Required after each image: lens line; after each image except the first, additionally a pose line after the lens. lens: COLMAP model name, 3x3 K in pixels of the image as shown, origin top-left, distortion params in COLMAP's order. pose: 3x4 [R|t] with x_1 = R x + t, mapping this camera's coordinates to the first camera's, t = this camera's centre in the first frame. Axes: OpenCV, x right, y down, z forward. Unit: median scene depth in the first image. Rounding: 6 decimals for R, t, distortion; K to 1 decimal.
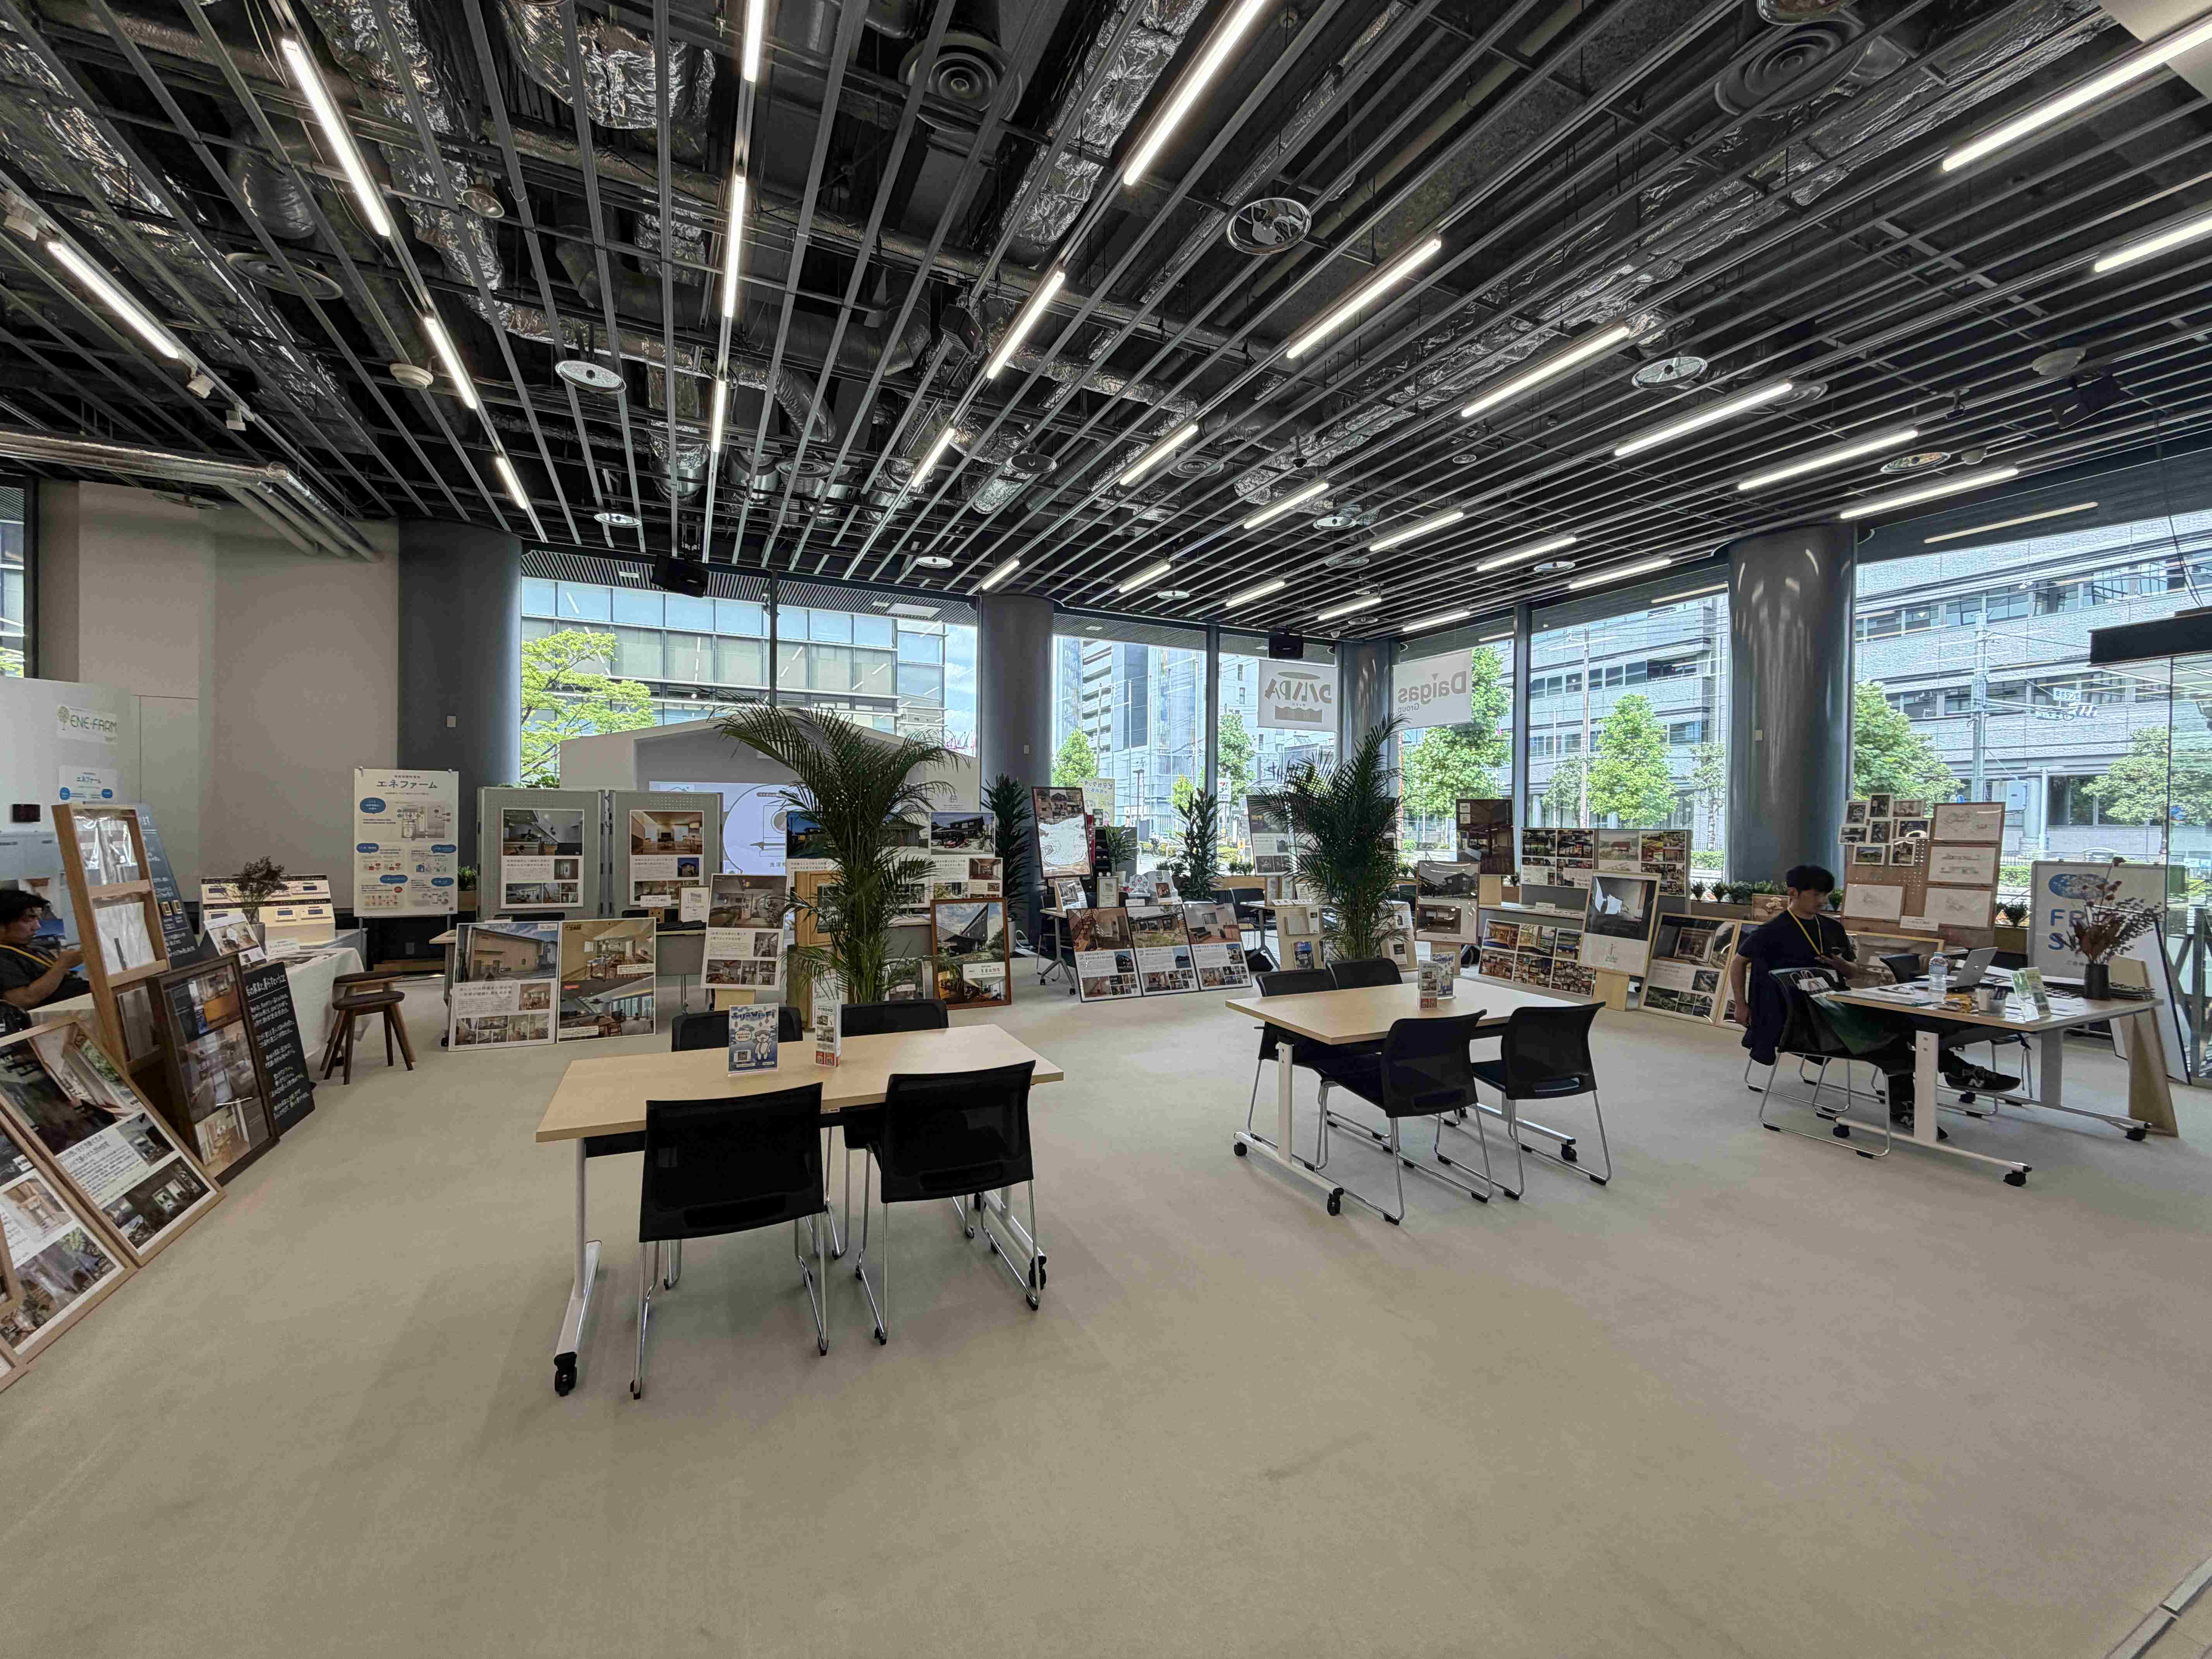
lens RADIAL K [[884.4, 0, 1101.4], [0, 884.4, 831.5], [0, 0, 1]] dist [0.001667, 0.000276]
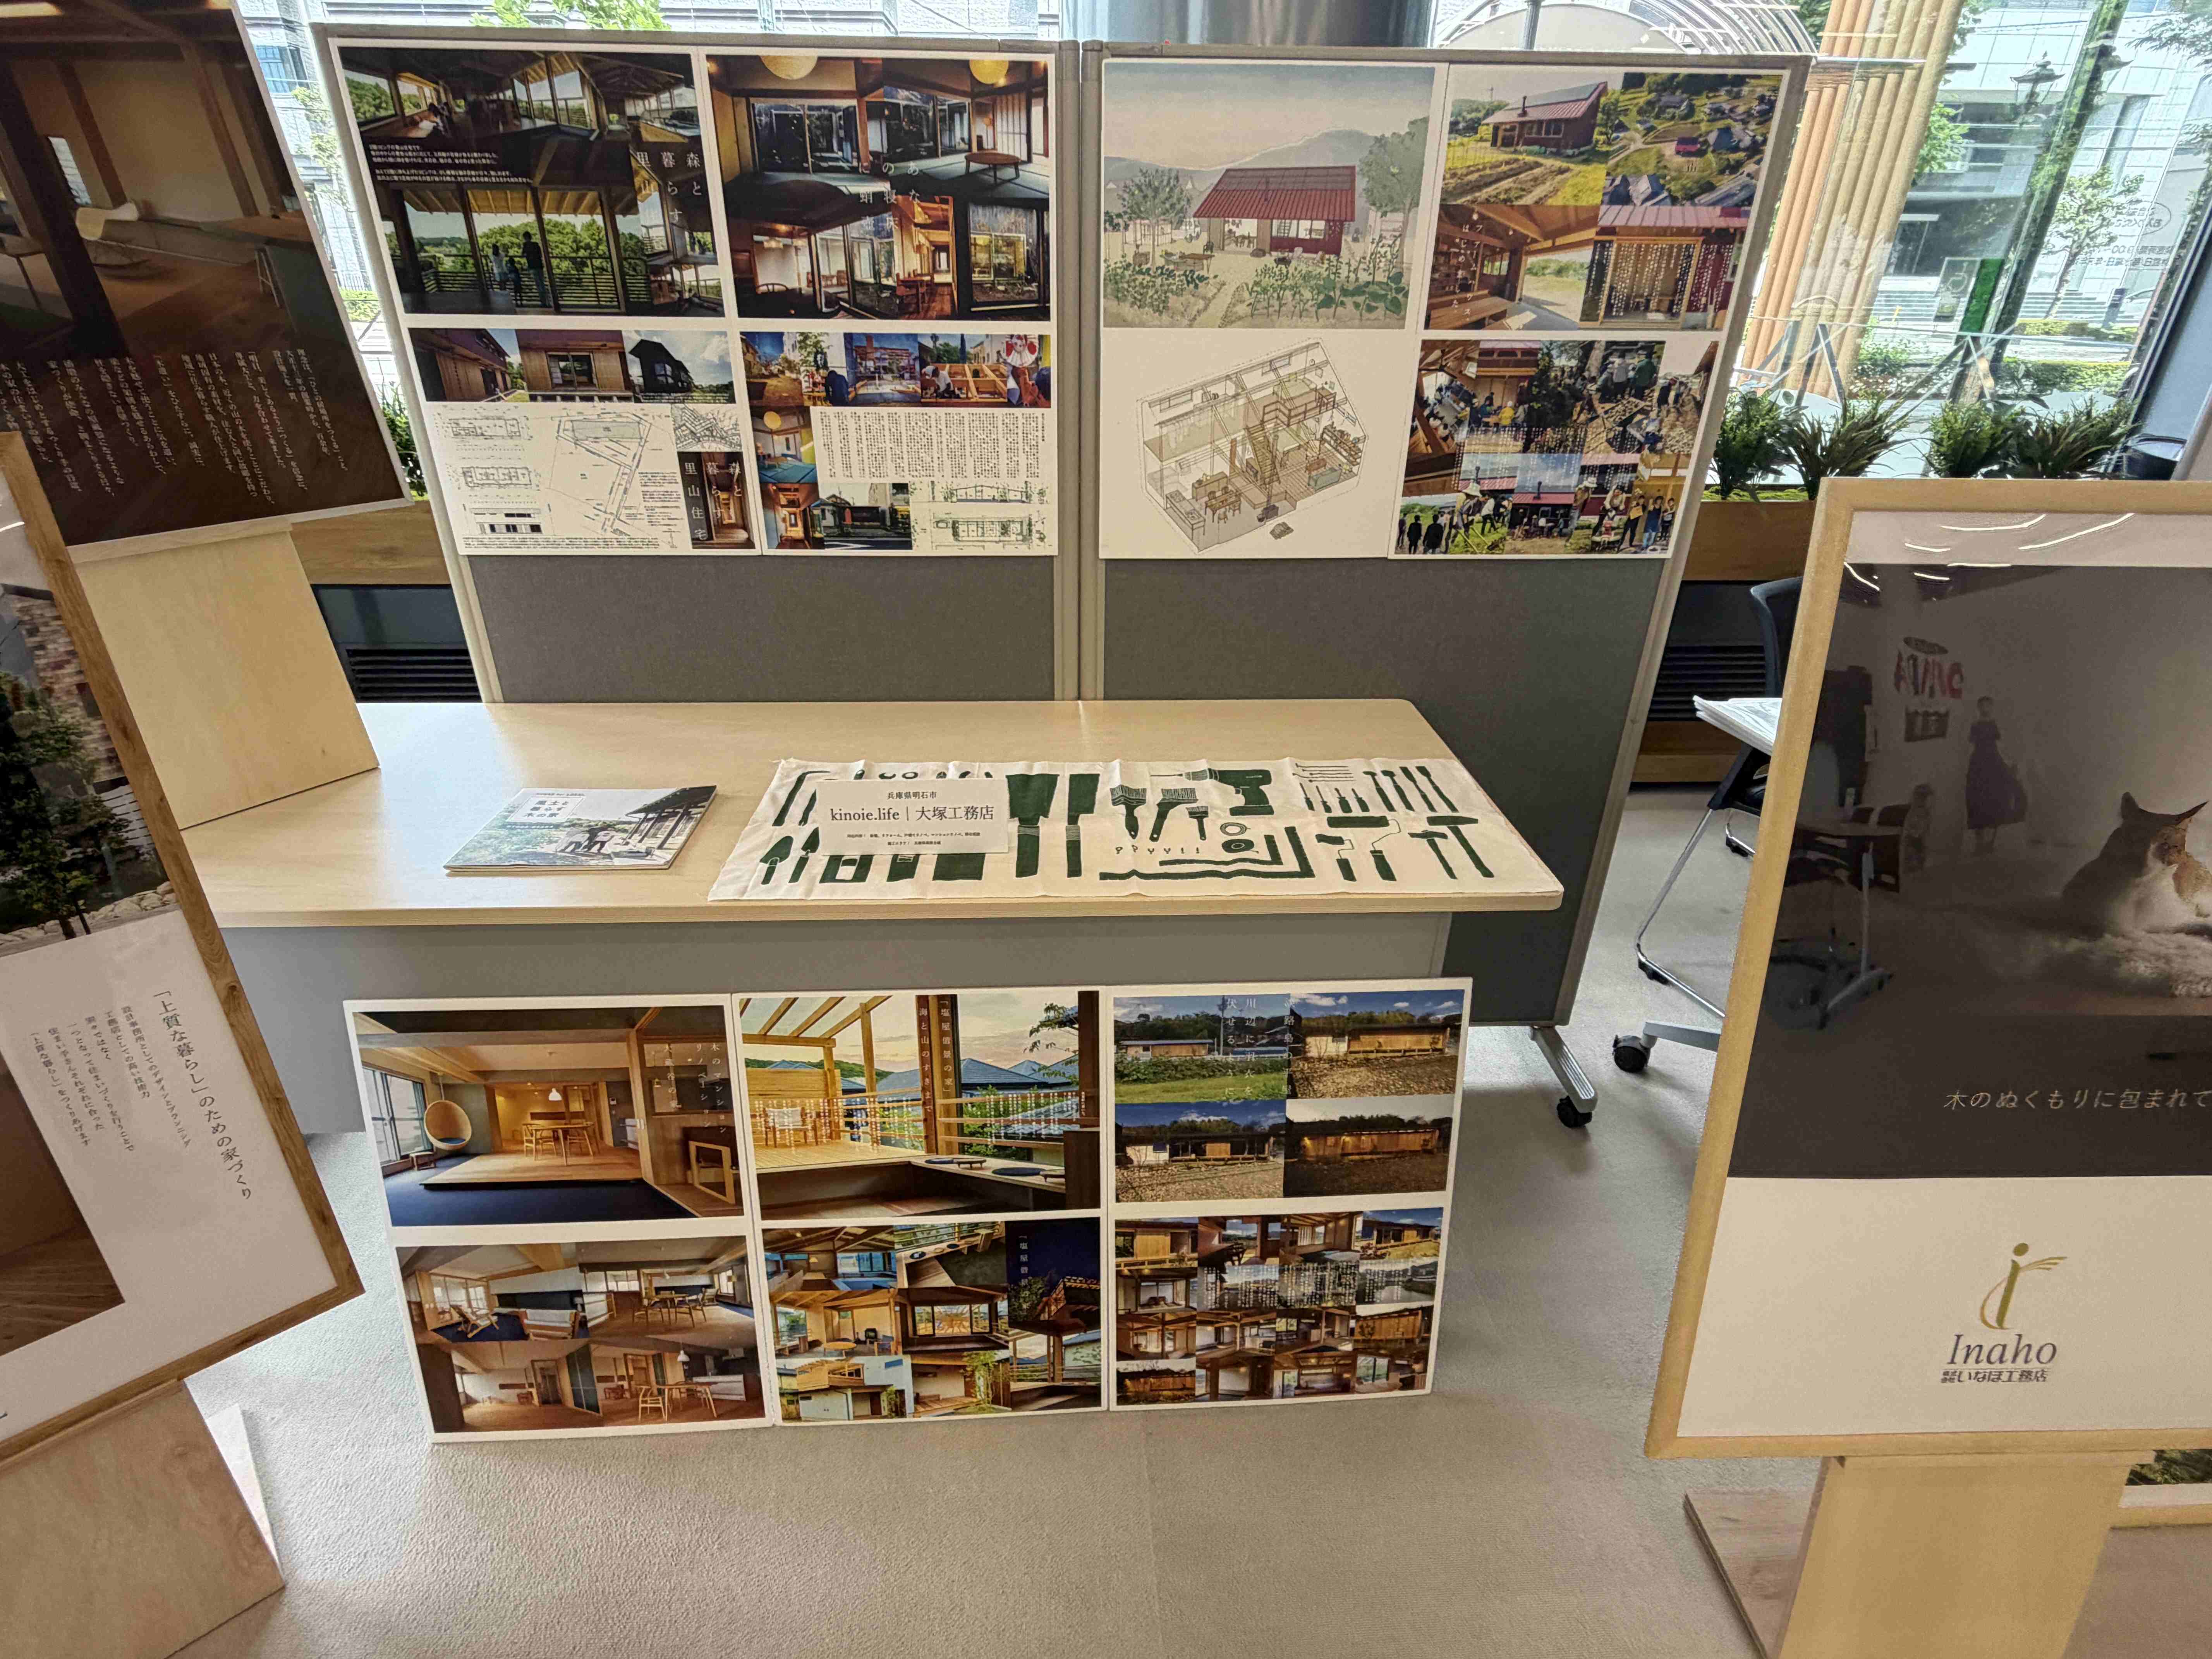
lens RADIAL K [[1100.3, 0, 1098.7], [0, 1100.3, 829.5], [0, 0, 1]] dist [0.001030, -0.000145]
pose [[0.383475, -0.426697, 0.819071, 0.436561], [0.002950, 0.887432, 0.460929, 0.024869], [-0.923547, -0.174339, 0.341566, 1.028940]]
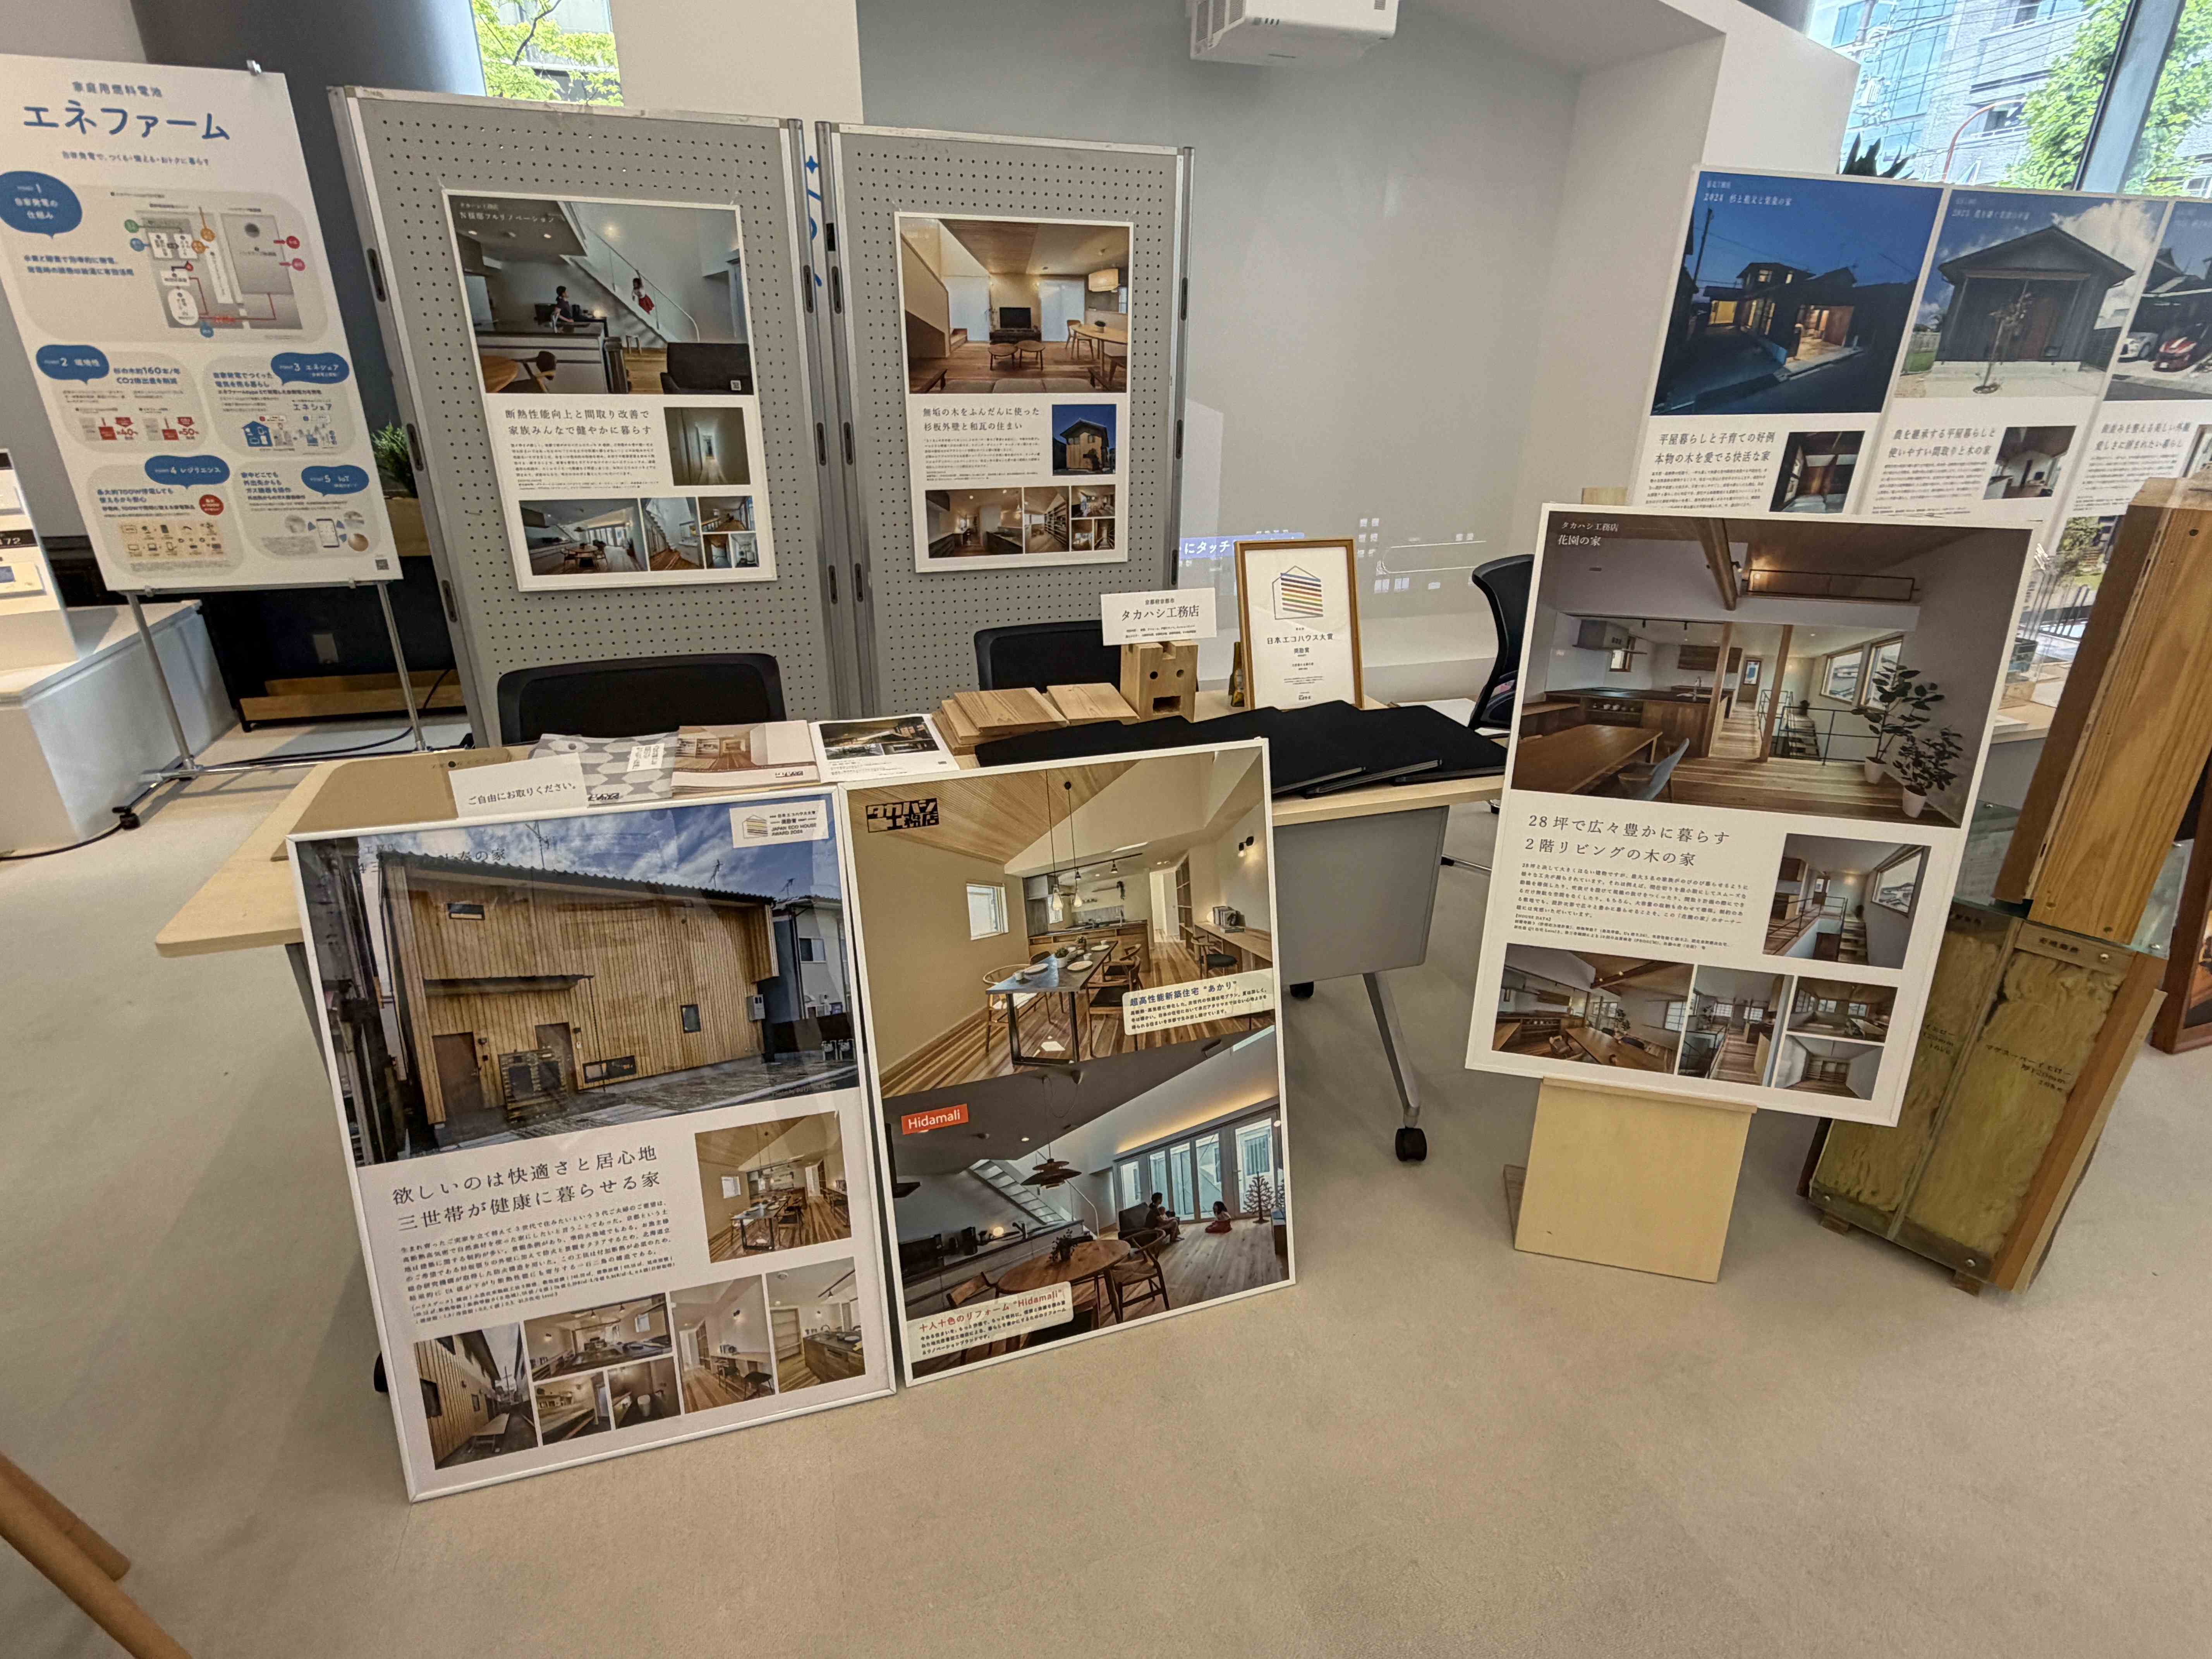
lens RADIAL K [[1100.3, 0, 1105.3], [0, 1100.3, 828.1], [0, 0, 1]] dist [0.001030, -0.000145]
pose [[0.991552, 0.053063, -0.118363, -0.420054], [-0.003035, 0.921739, 0.387798, 0.018006], [0.129678, -0.384163, 0.914113, 0.633309]]
